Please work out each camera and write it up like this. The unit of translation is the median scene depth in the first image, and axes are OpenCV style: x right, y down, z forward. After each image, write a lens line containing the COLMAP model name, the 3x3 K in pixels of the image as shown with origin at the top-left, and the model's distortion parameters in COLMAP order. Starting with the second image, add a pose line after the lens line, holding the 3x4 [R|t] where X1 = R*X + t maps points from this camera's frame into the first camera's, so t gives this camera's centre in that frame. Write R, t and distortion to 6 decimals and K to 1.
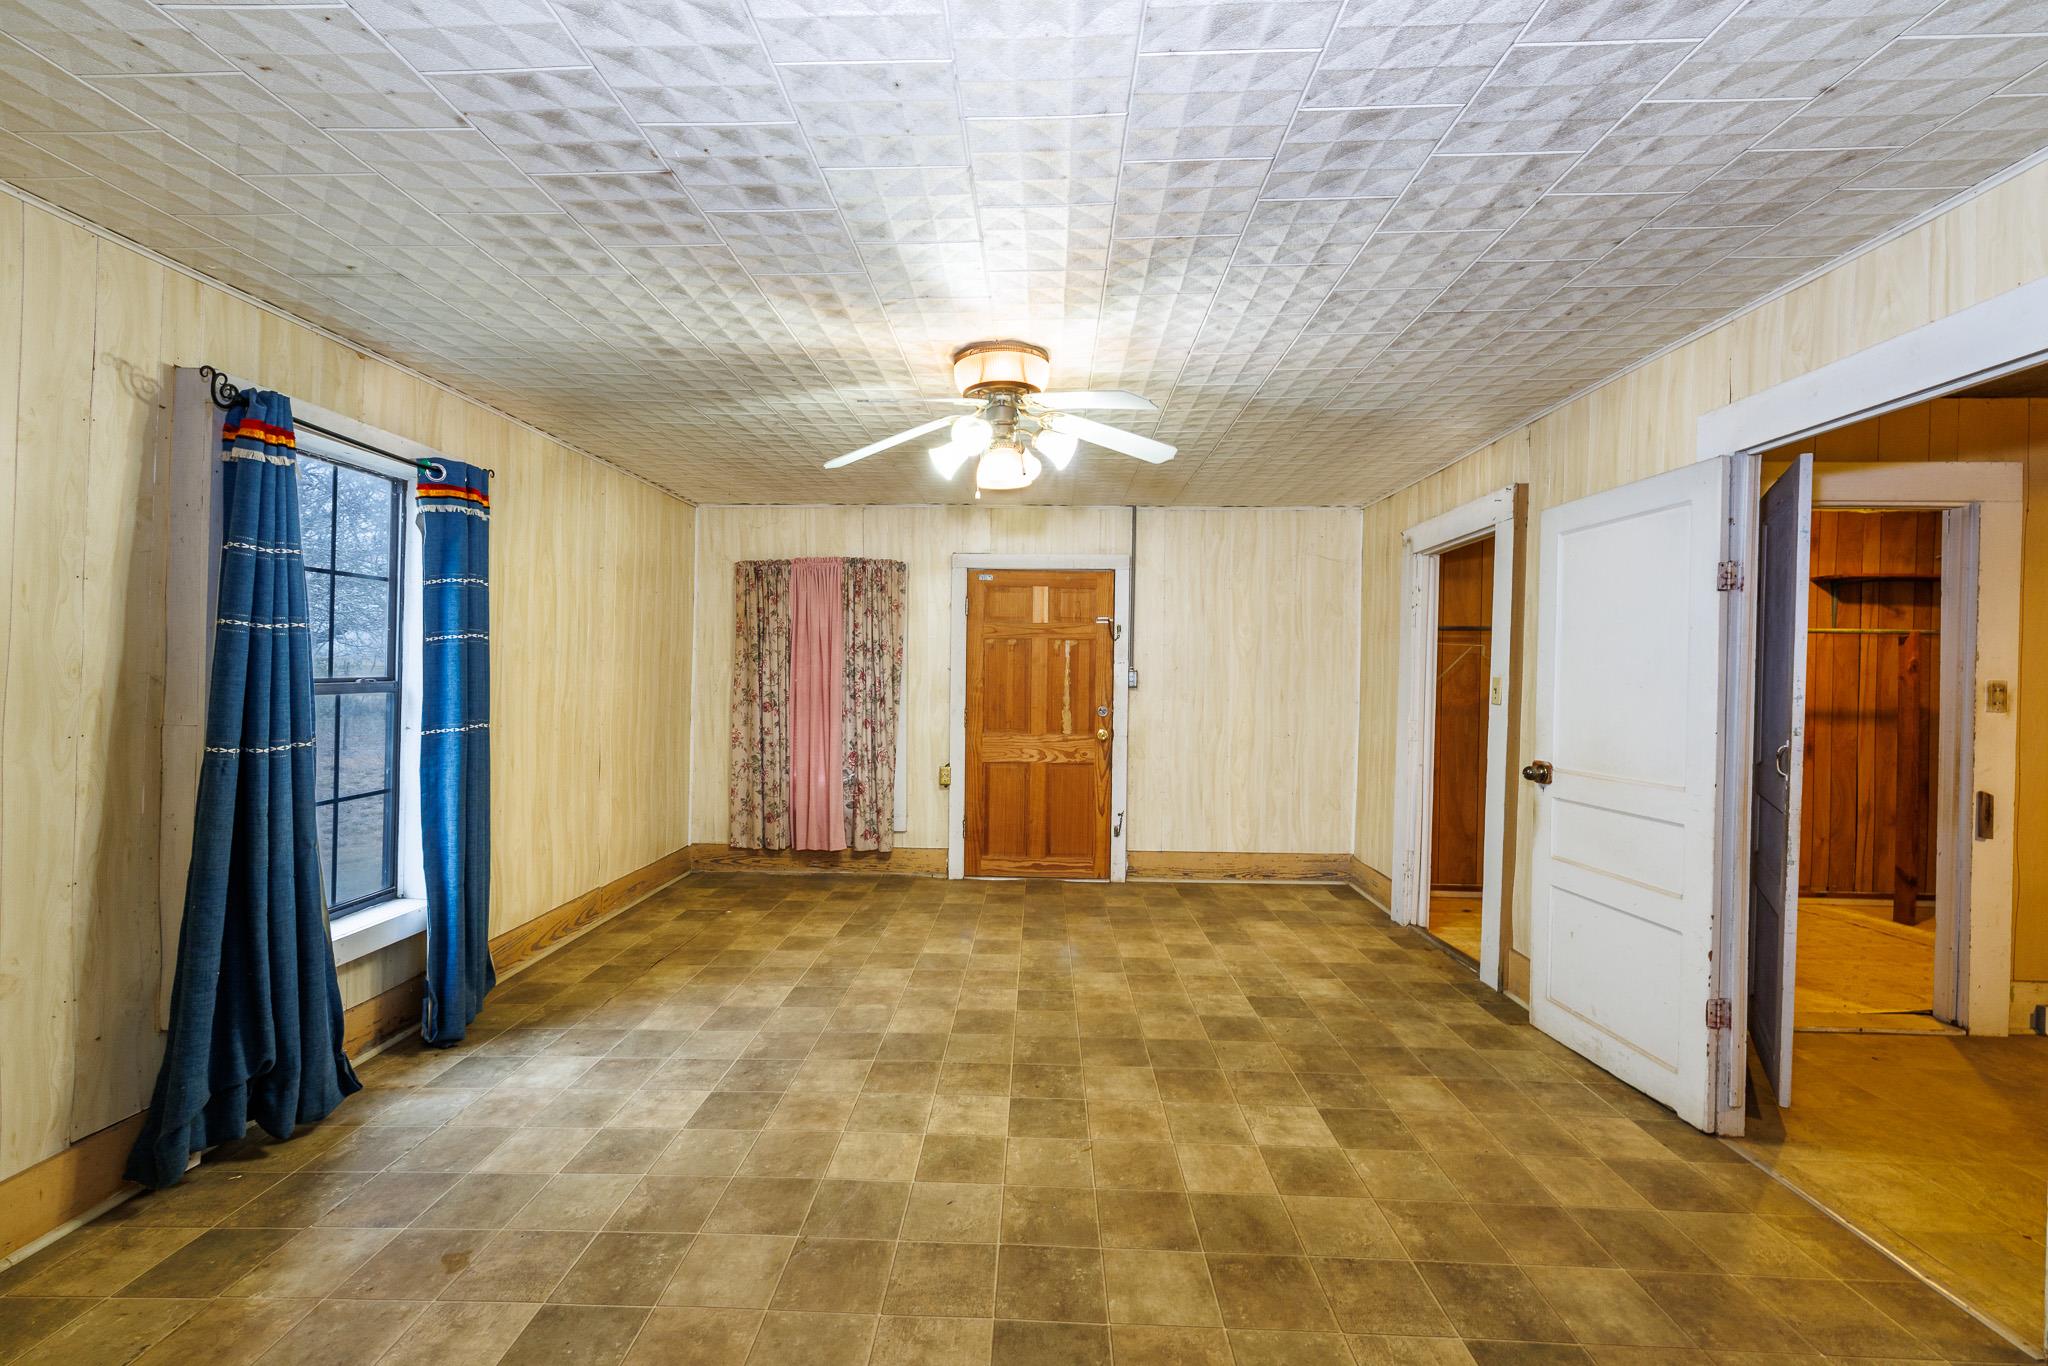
lens RADIAL K [[873.2, 0, 1012.1], [0, 873.2, 679.0], [0, 0, 1]] dist [-0.003594, 0.001253]
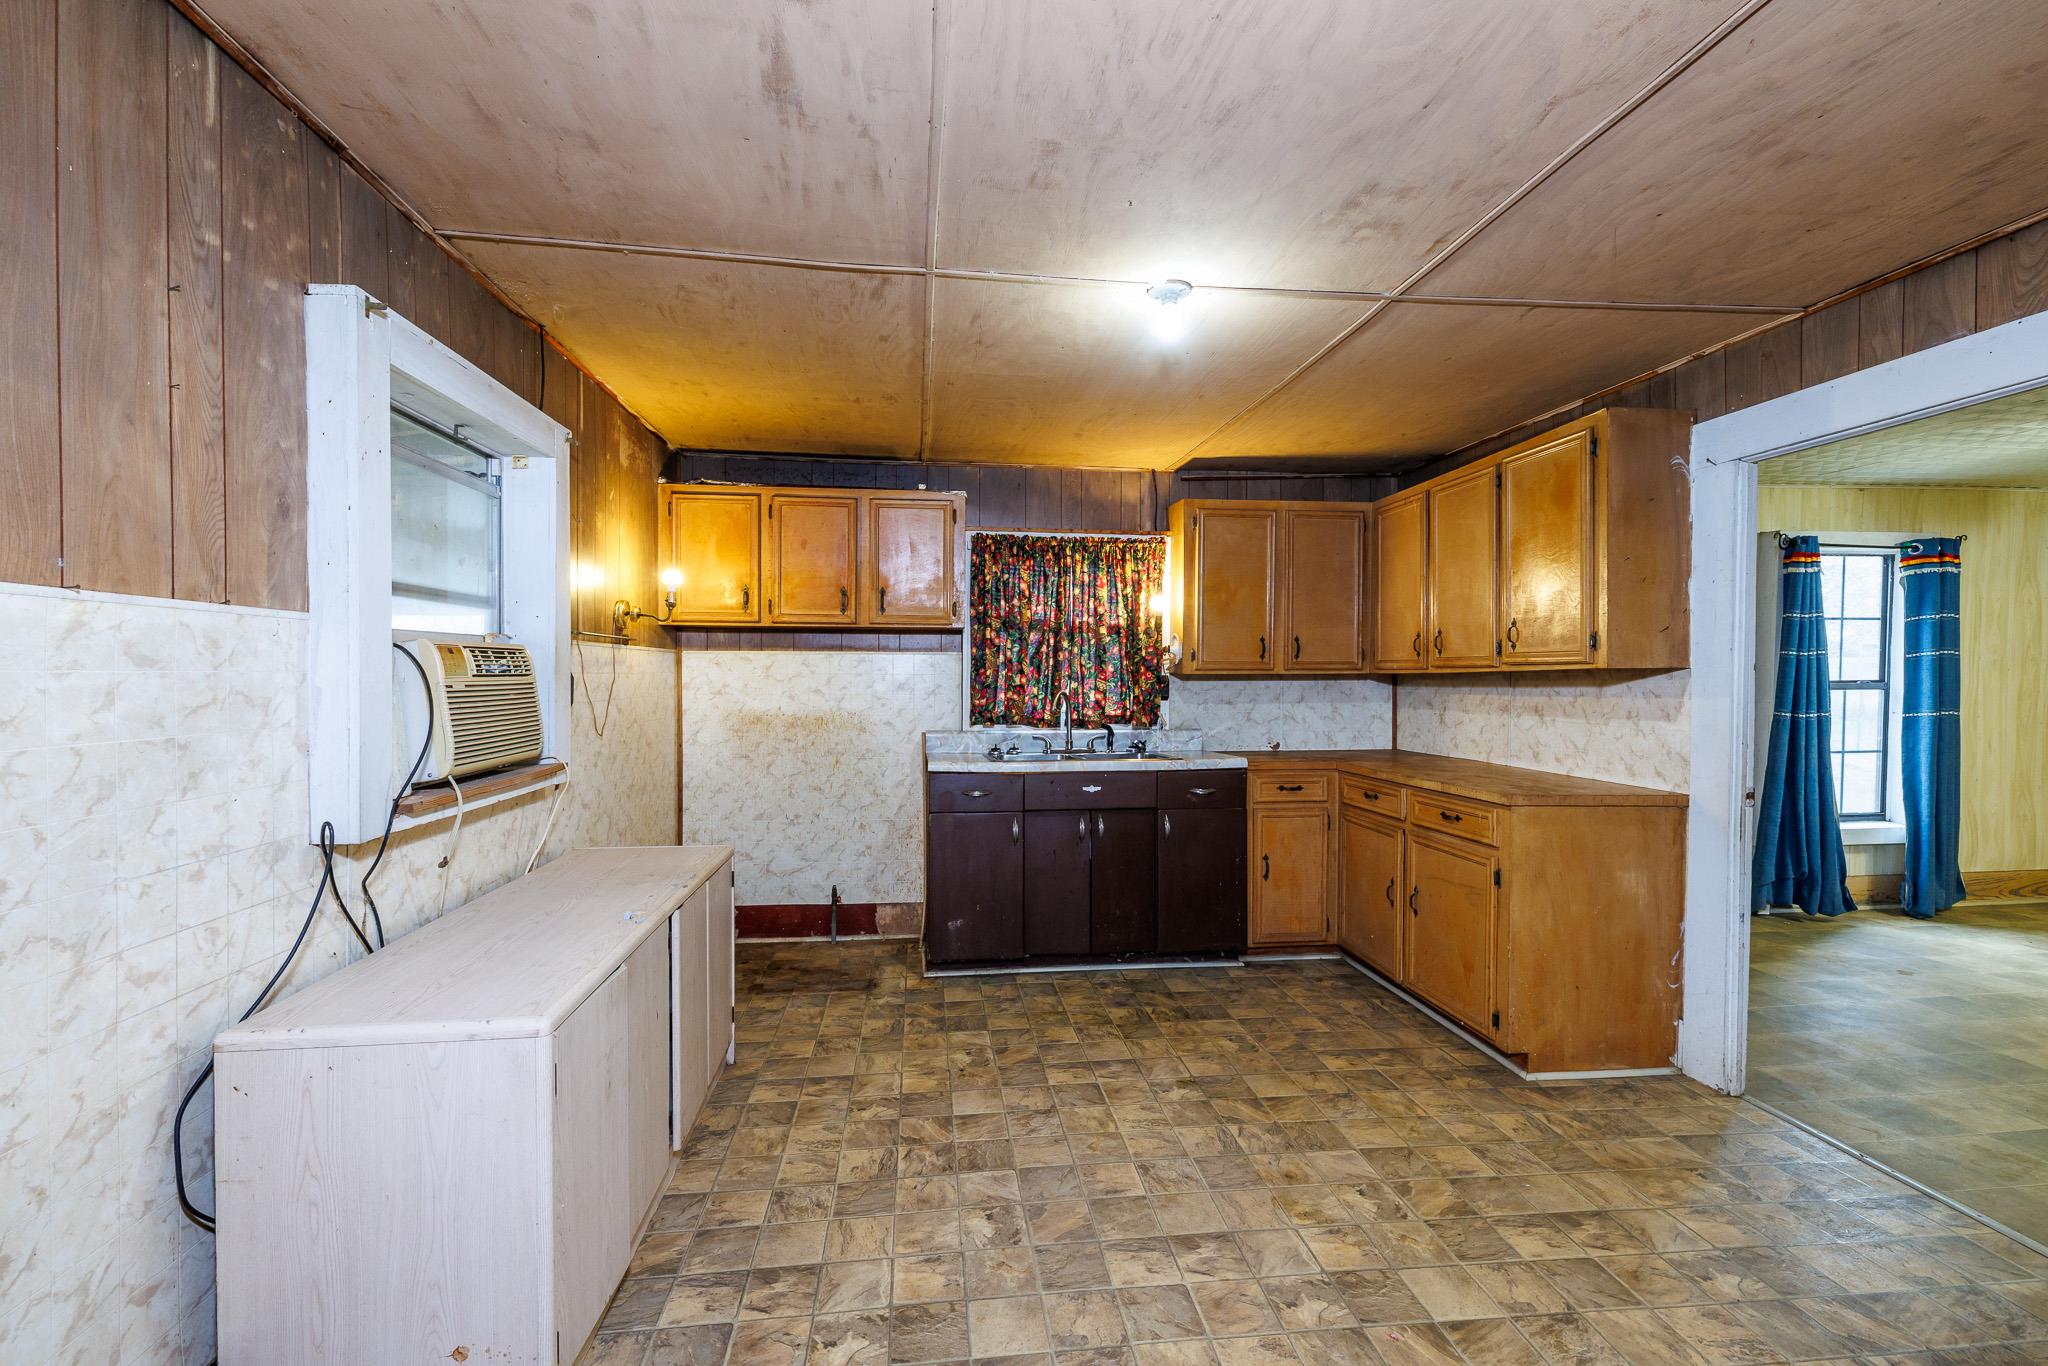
lens RADIAL K [[873.2, 0, 1013.3], [0, 873.2, 681.1], [0, 0, 1]] dist [-0.003594, 0.001253]
pose [[0.140586, 0.000141, -0.990068, 0.672826], [-0.008576, 0.999963, -0.001075, 0.015870], [0.990031, 0.008642, 0.140582, -0.835761]]
